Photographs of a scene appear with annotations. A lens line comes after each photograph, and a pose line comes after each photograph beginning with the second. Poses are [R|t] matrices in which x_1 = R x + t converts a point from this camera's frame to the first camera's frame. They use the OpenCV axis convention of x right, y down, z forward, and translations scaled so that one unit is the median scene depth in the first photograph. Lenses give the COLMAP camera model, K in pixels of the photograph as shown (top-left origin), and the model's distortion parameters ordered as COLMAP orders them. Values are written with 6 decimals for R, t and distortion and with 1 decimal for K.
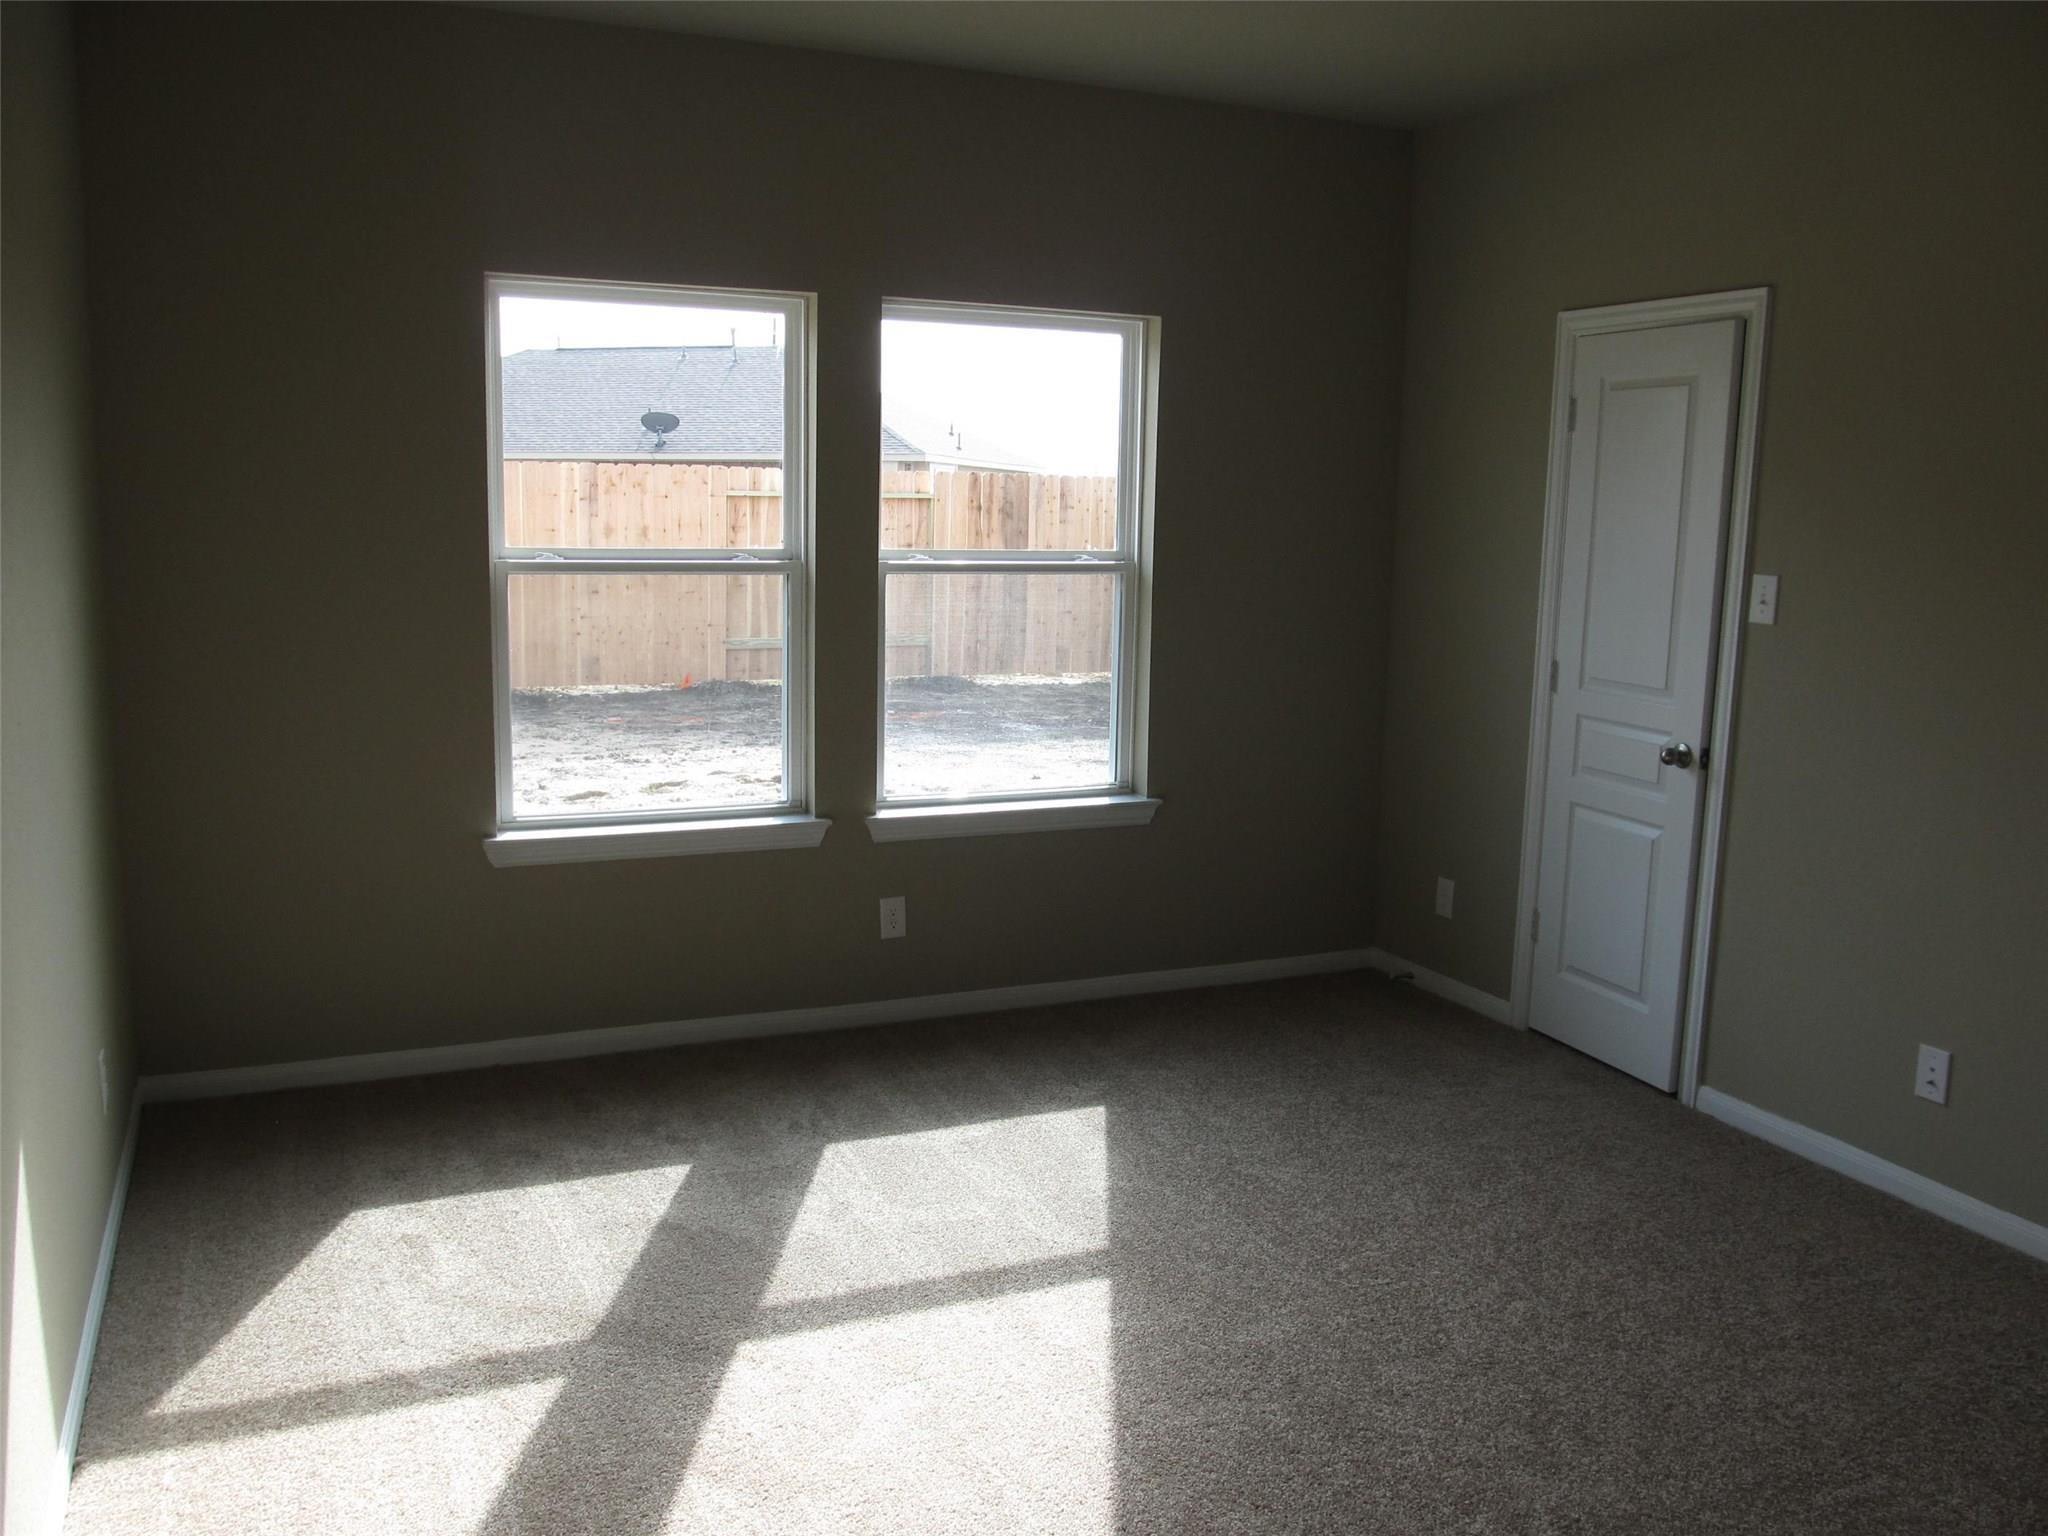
lens RADIAL K [[1637.4, 0, 1024.0], [0, 1637.4, 768.0], [0, 0, 1]] dist [-0.051152, 0.001820]
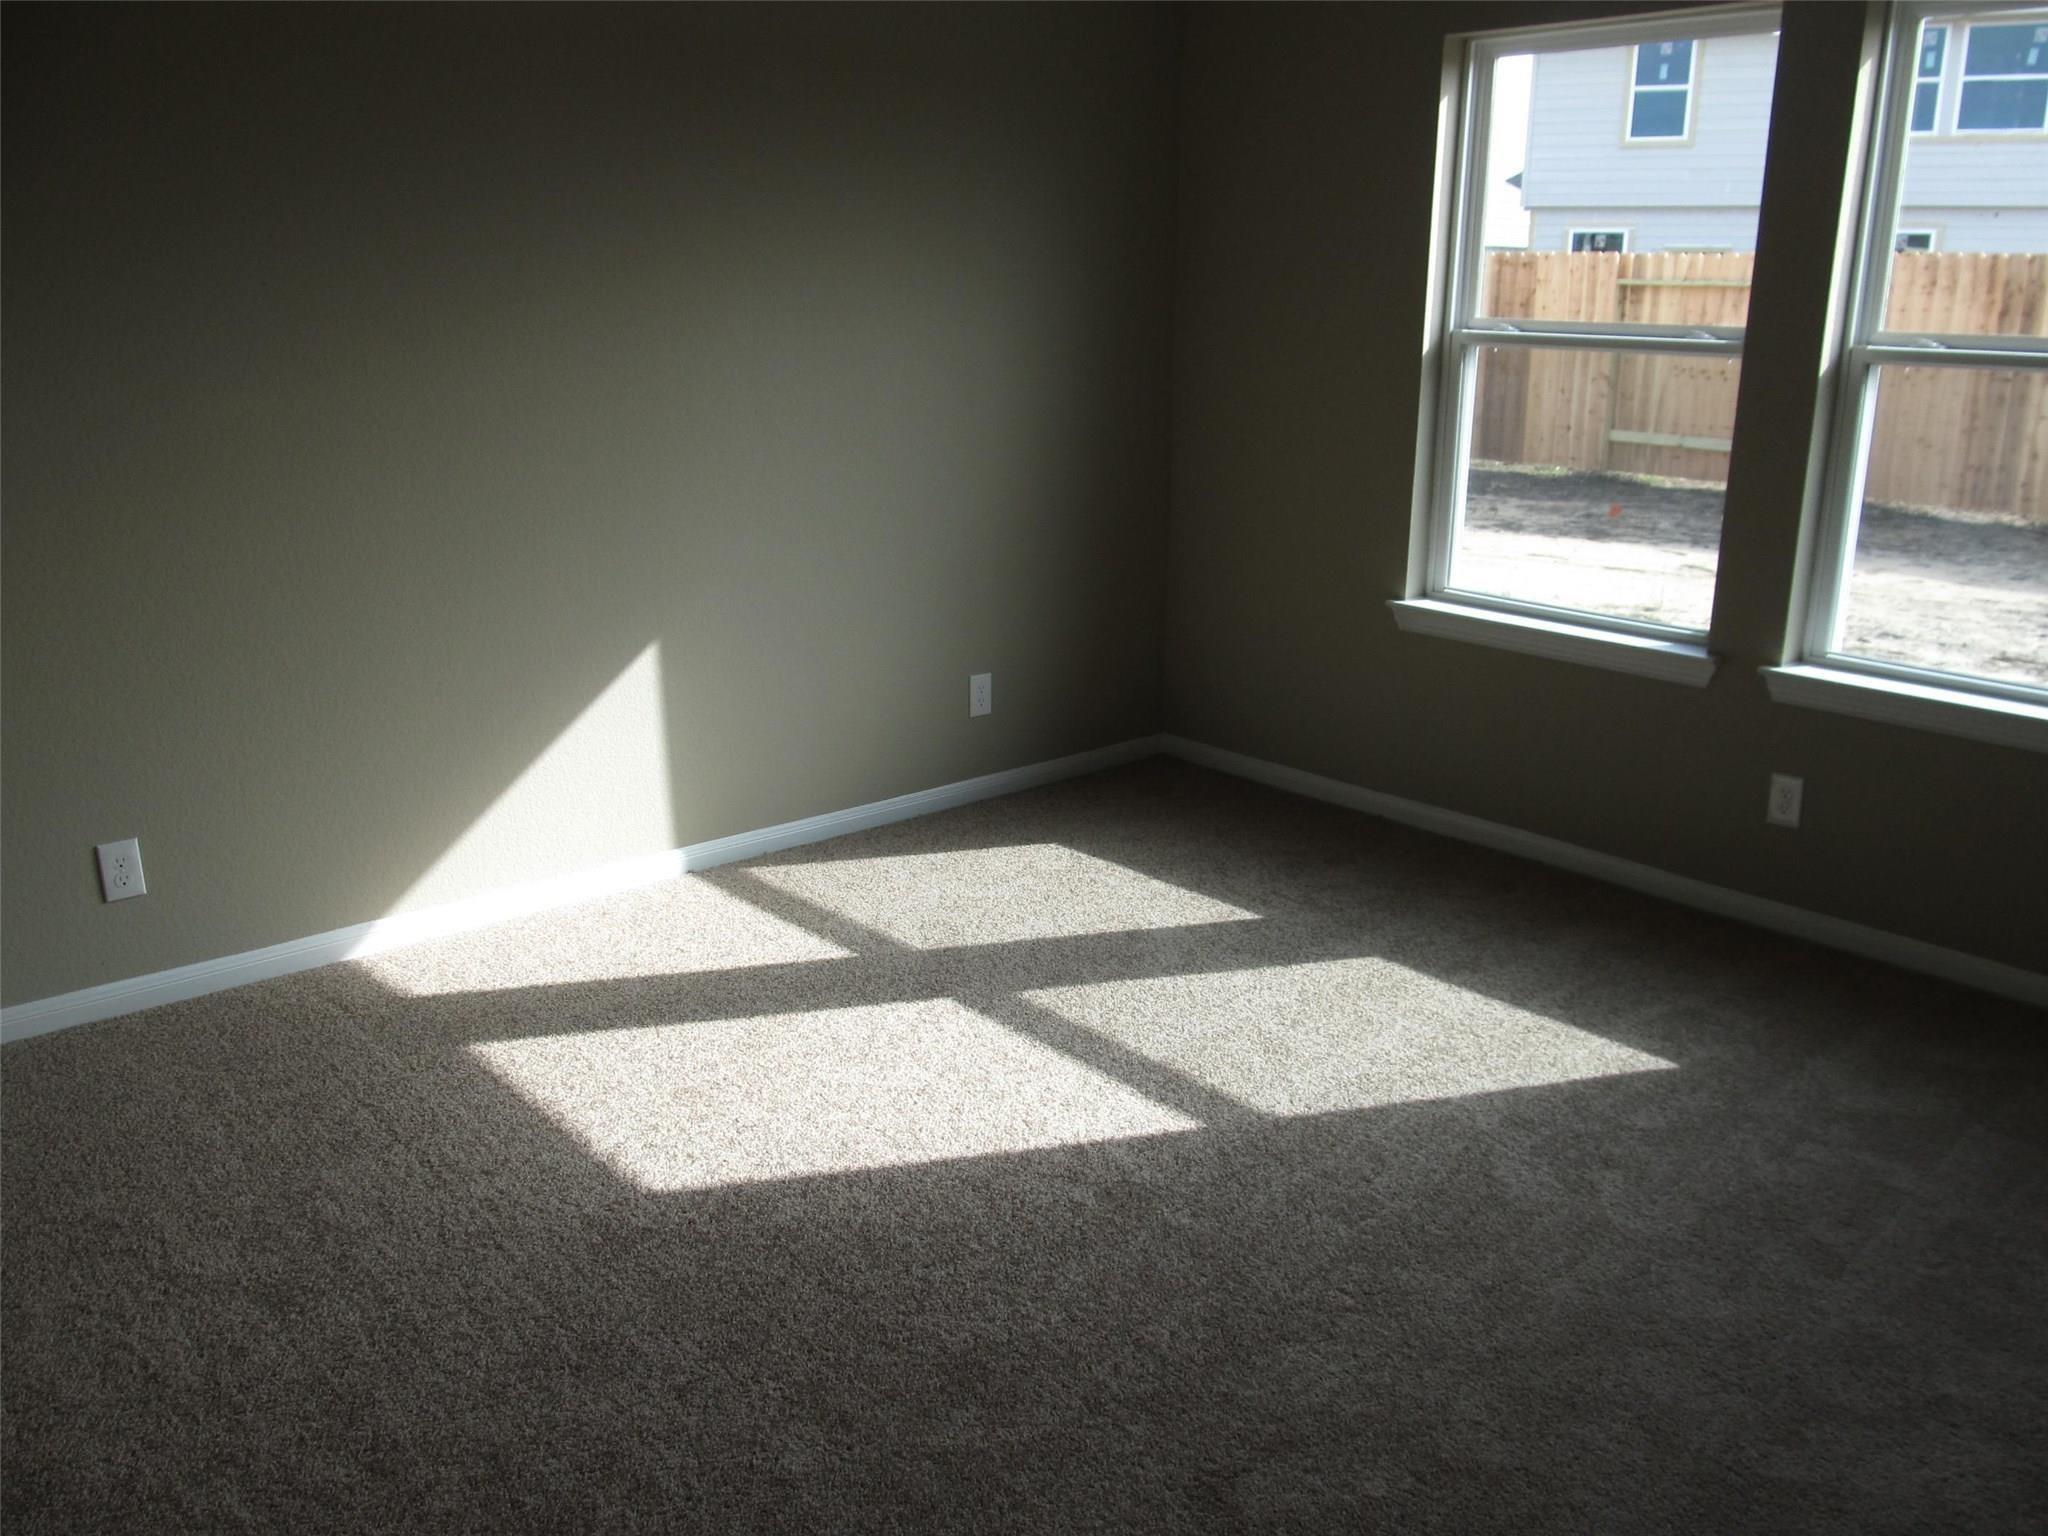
lens RADIAL K [[1668.8, 0, 1023.4], [0, 1668.8, 682.7], [0, 0, 1]] dist [-0.000156, 0.000310]
pose [[0.337339, 0.212731, -0.917032, 0.623132], [-0.156034, 0.973294, 0.168384, -0.050575], [0.928362, 0.086286, 0.361523, 0.427380]]
